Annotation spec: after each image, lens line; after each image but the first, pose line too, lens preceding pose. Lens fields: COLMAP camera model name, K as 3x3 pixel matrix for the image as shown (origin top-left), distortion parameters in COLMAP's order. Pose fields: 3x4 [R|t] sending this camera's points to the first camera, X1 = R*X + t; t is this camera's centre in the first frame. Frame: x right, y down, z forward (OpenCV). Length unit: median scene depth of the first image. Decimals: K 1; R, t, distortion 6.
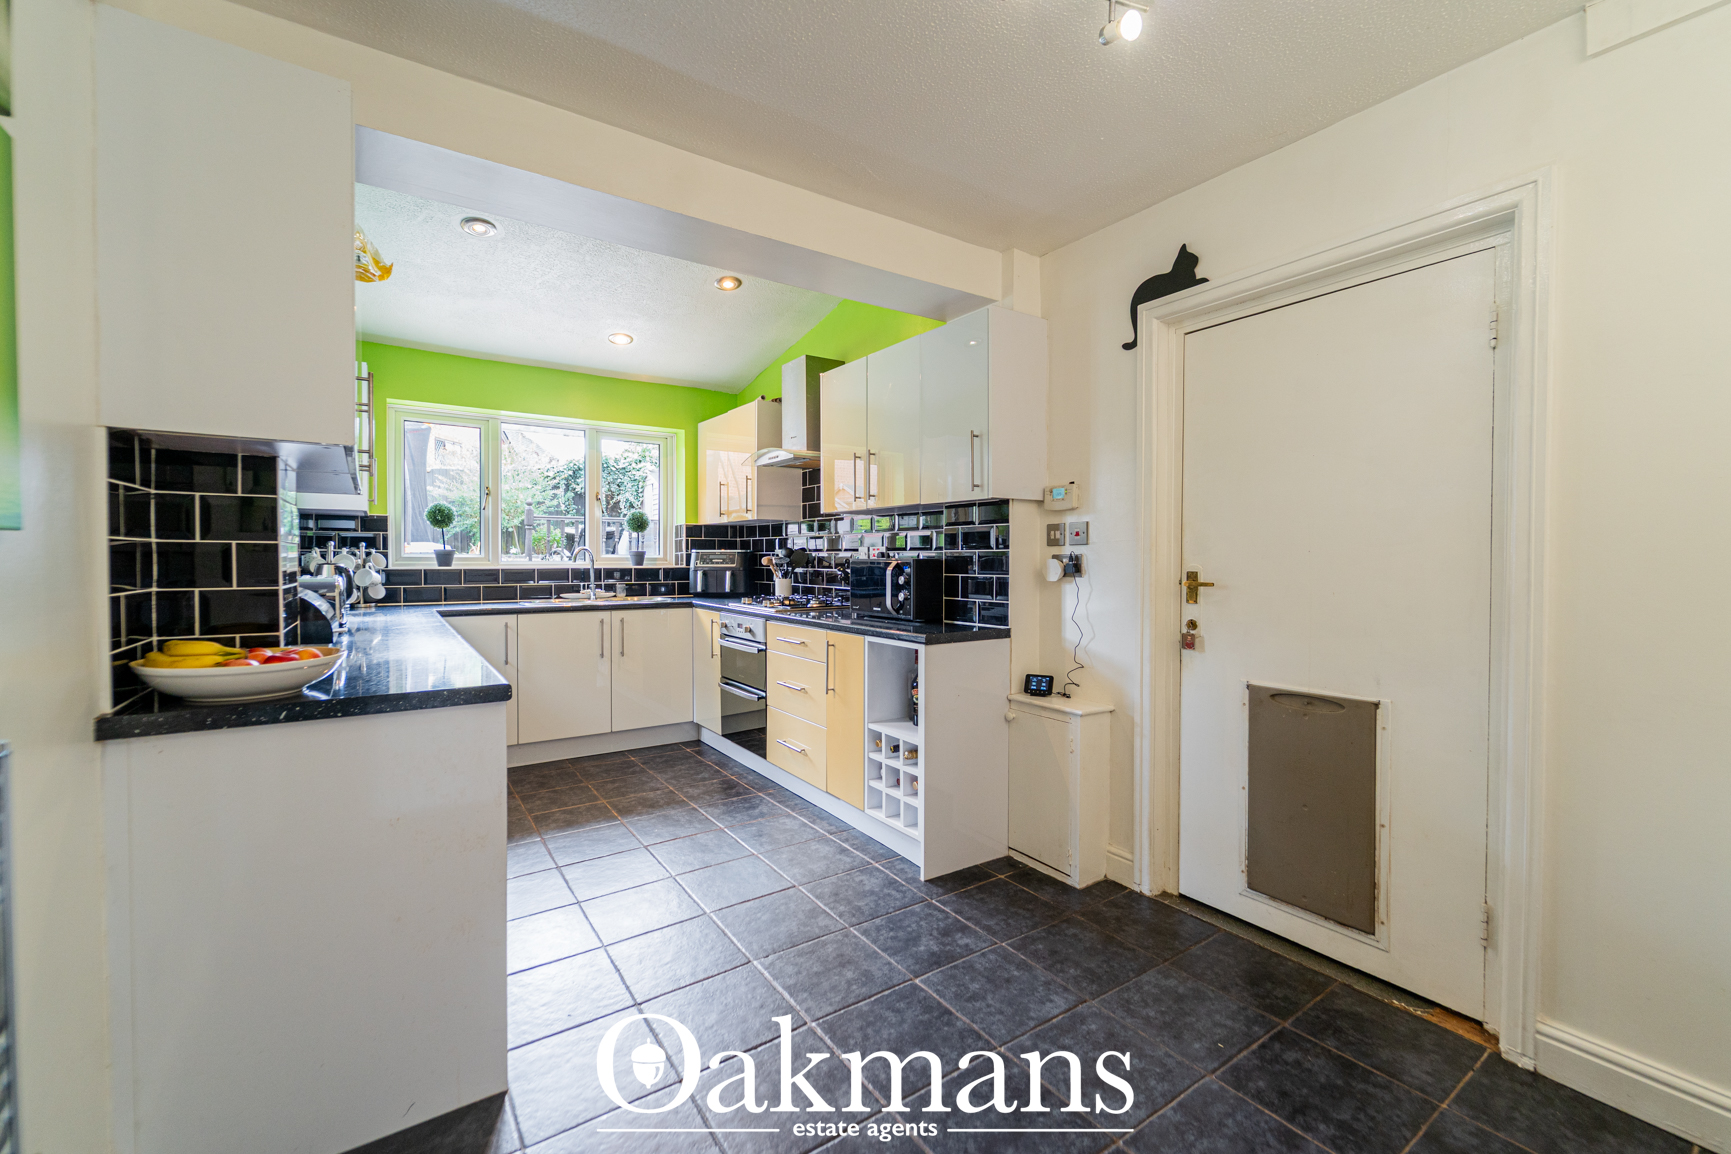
lens RADIAL K [[706.1, 0, 871.2], [0, 706.1, 569.3], [0, 0, 1]] dist [0.001490, -0.000239]
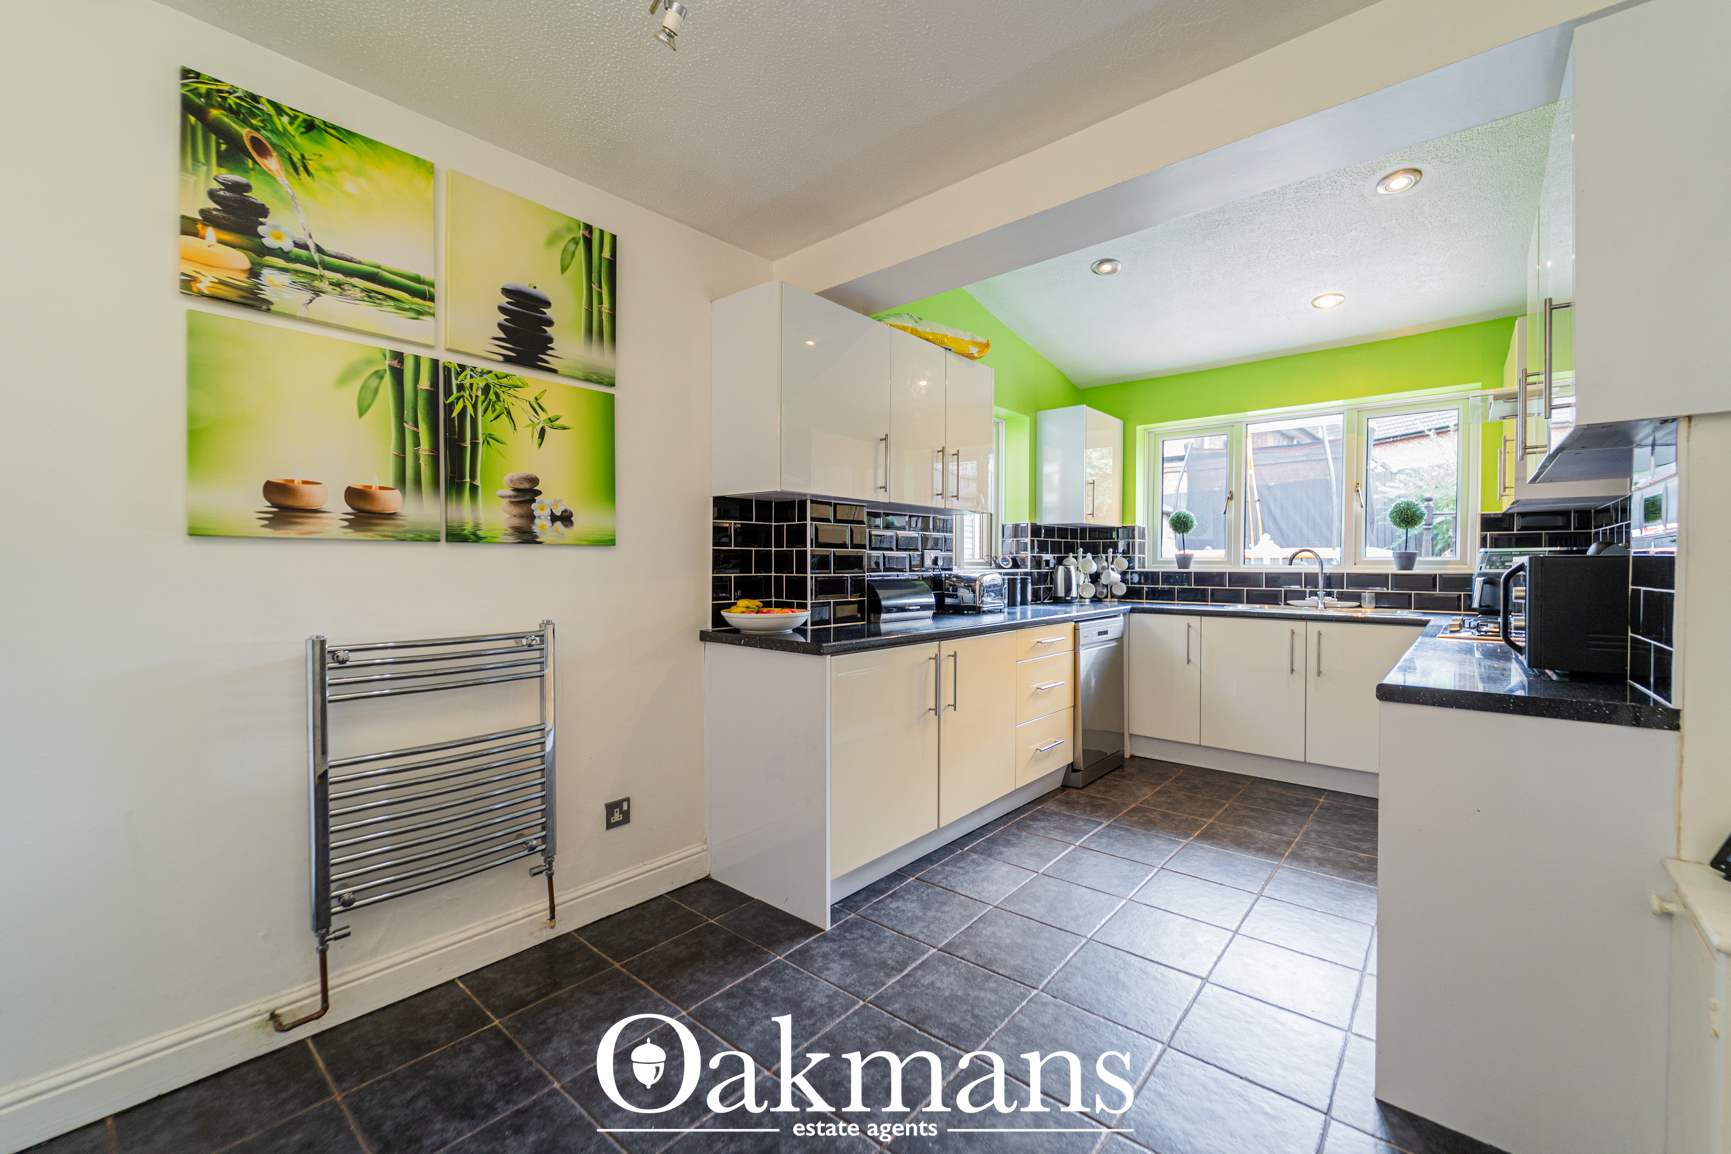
lens RADIAL K [[706.1, 0, 871.2], [0, 706.1, 569.3], [0, 0, 1]] dist [0.001490, -0.000239]
pose [[0.262438, 0.006754, -0.964925, 0.368172], [-0.016438, 0.999862, 0.002527, 0.001984], [0.964809, 0.015198, 0.262513, 0.294951]]
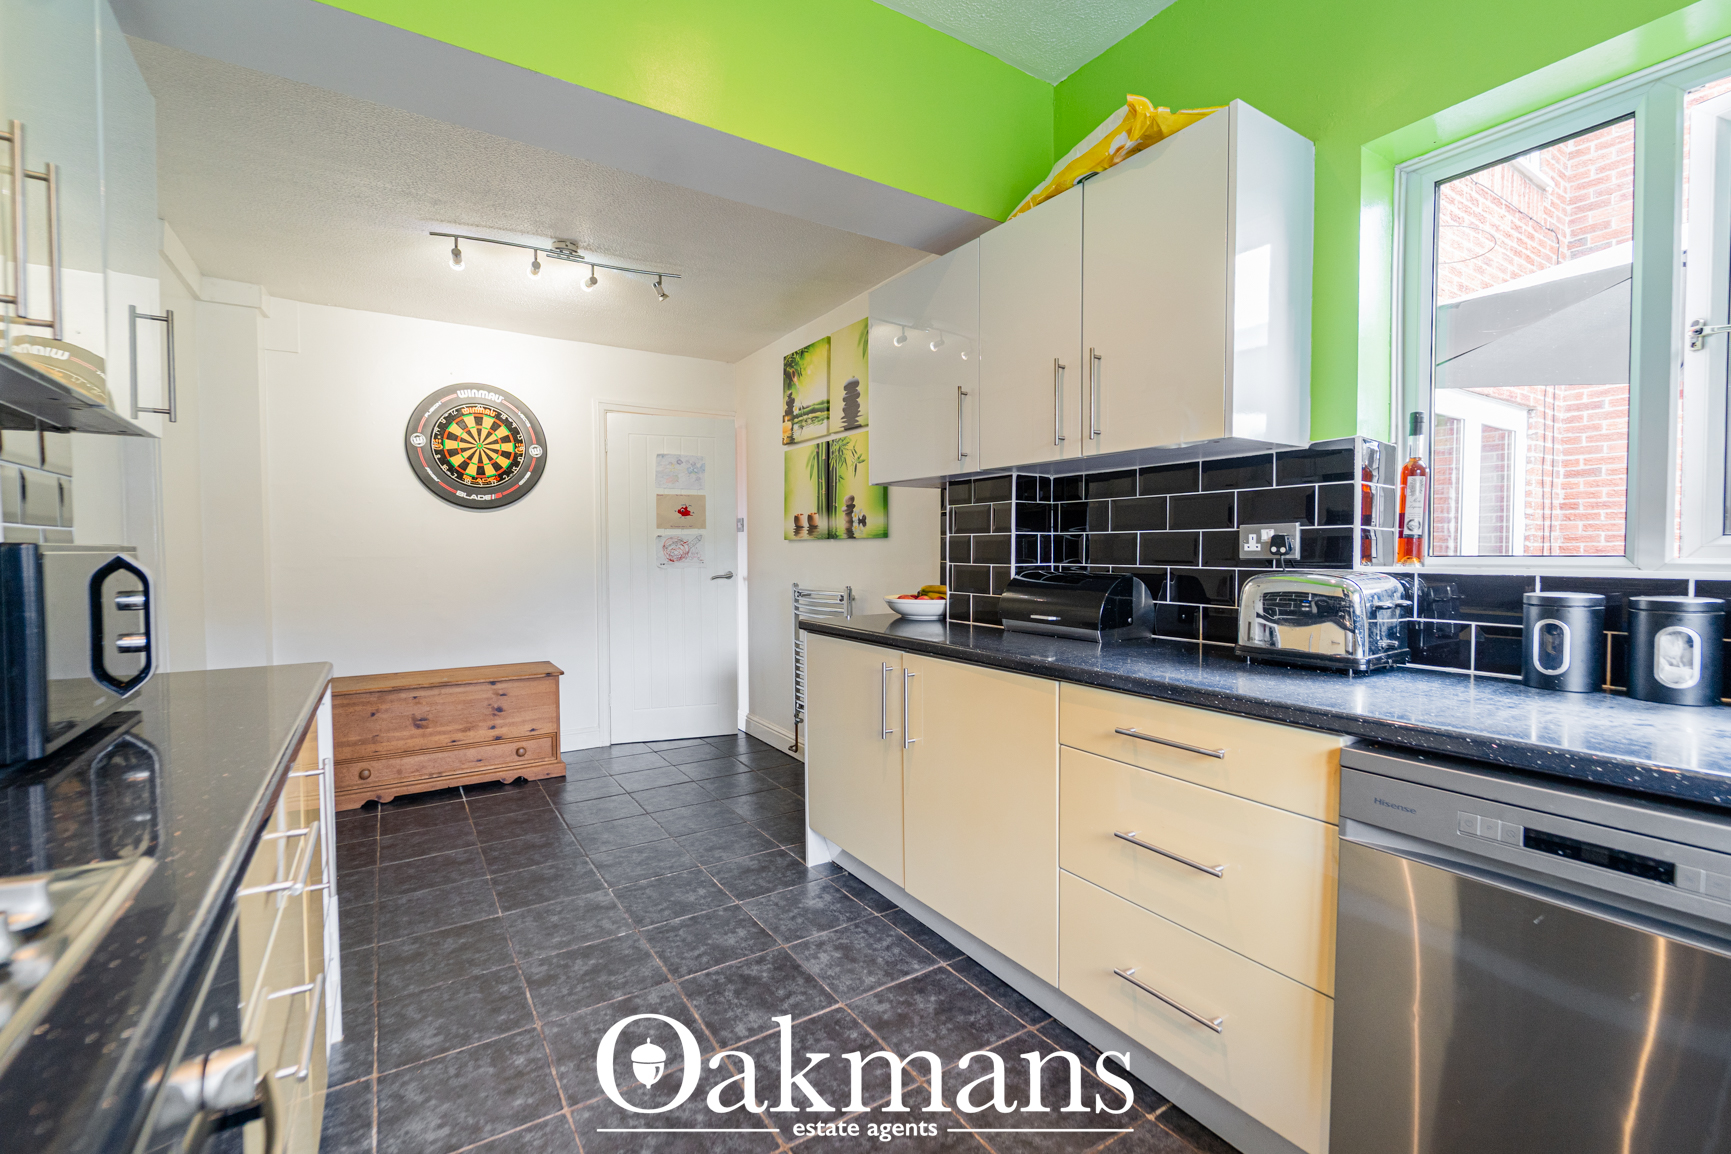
lens RADIAL K [[740.8, 0, 862.0], [0, 740.8, 569.2], [0, 0, 1]] dist [0.000827, -0.000329]
pose [[-0.999600, 0.000574, 0.028277, -0.292600], [0.001790, 0.999073, 0.043021, -0.014187], [-0.028226, 0.043055, -0.998674, 1.137627]]
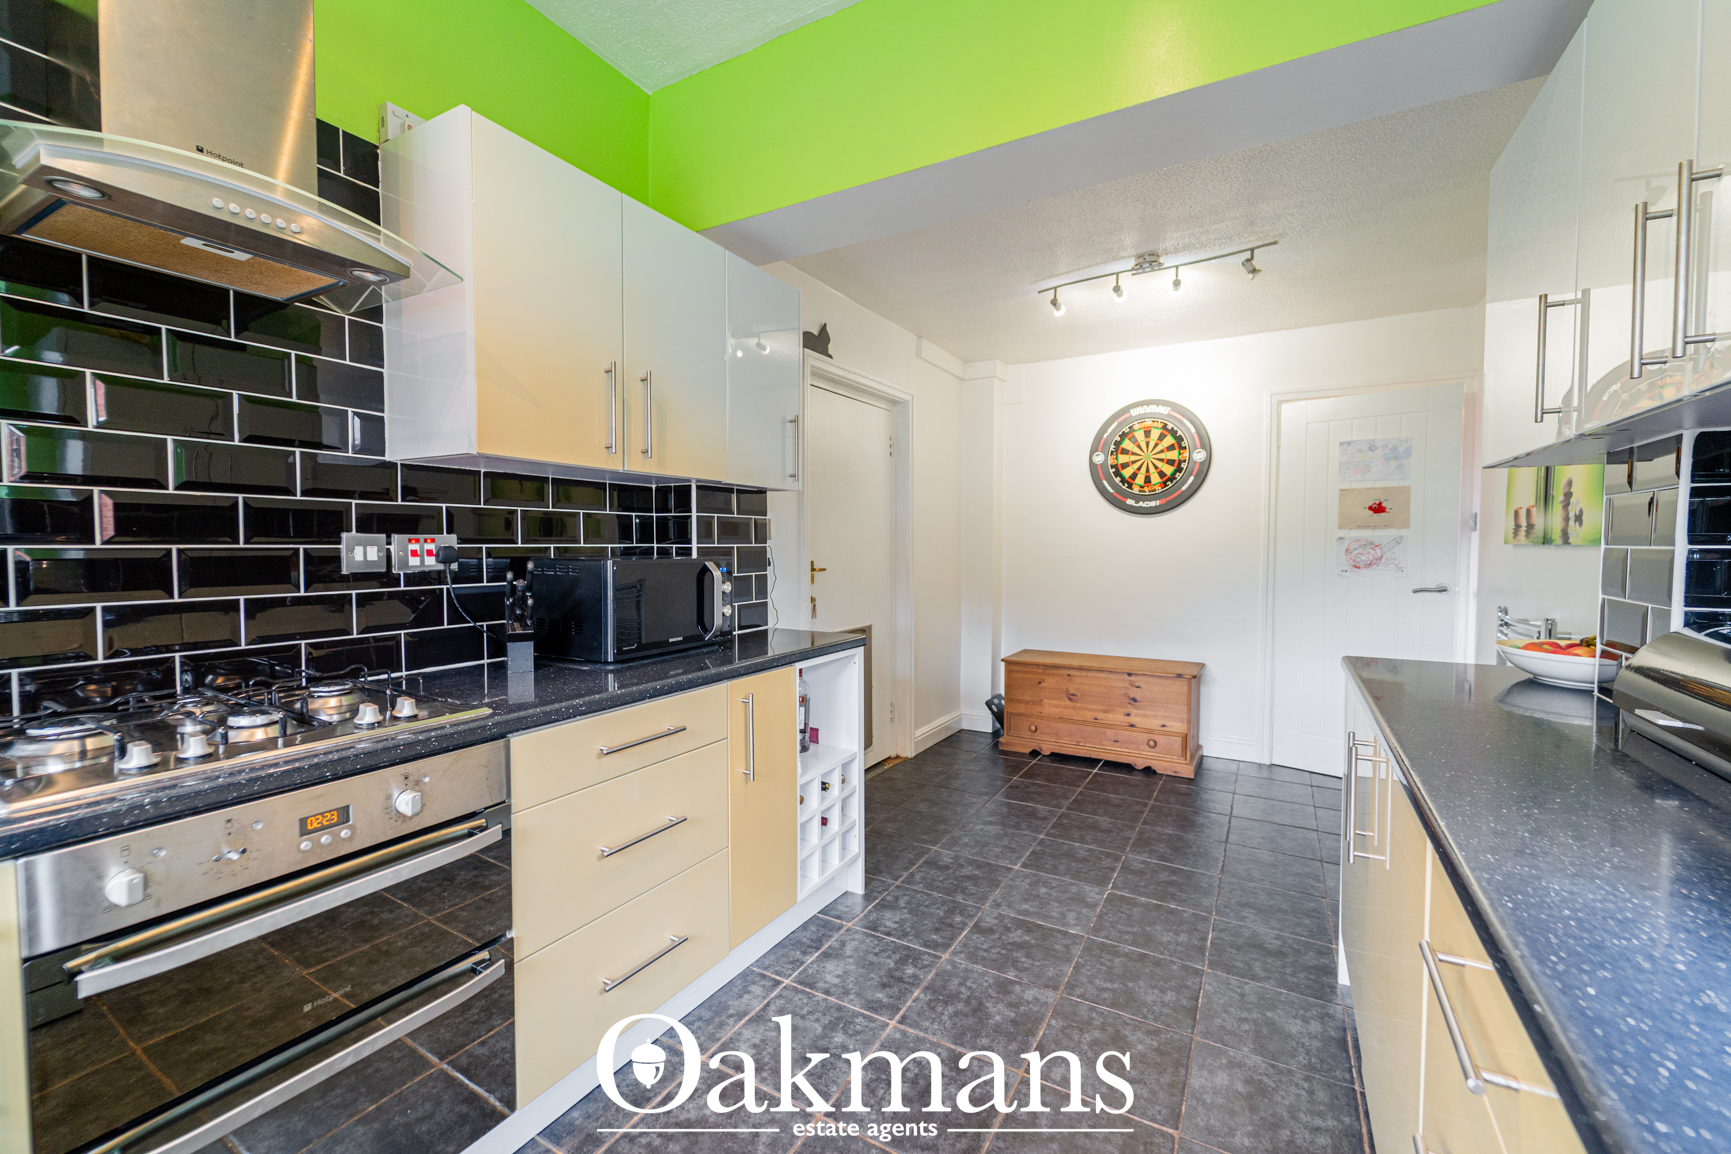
lens RADIAL K [[706.1, 0, 871.2], [0, 706.1, 569.3], [0, 0, 1]] dist [0.001490, -0.000239]
pose [[-0.434924, -0.035897, 0.899751, -0.530611], [0.012451, 0.998870, 0.045870, -0.026647], [-0.900381, 0.031153, -0.433985, 0.956608]]
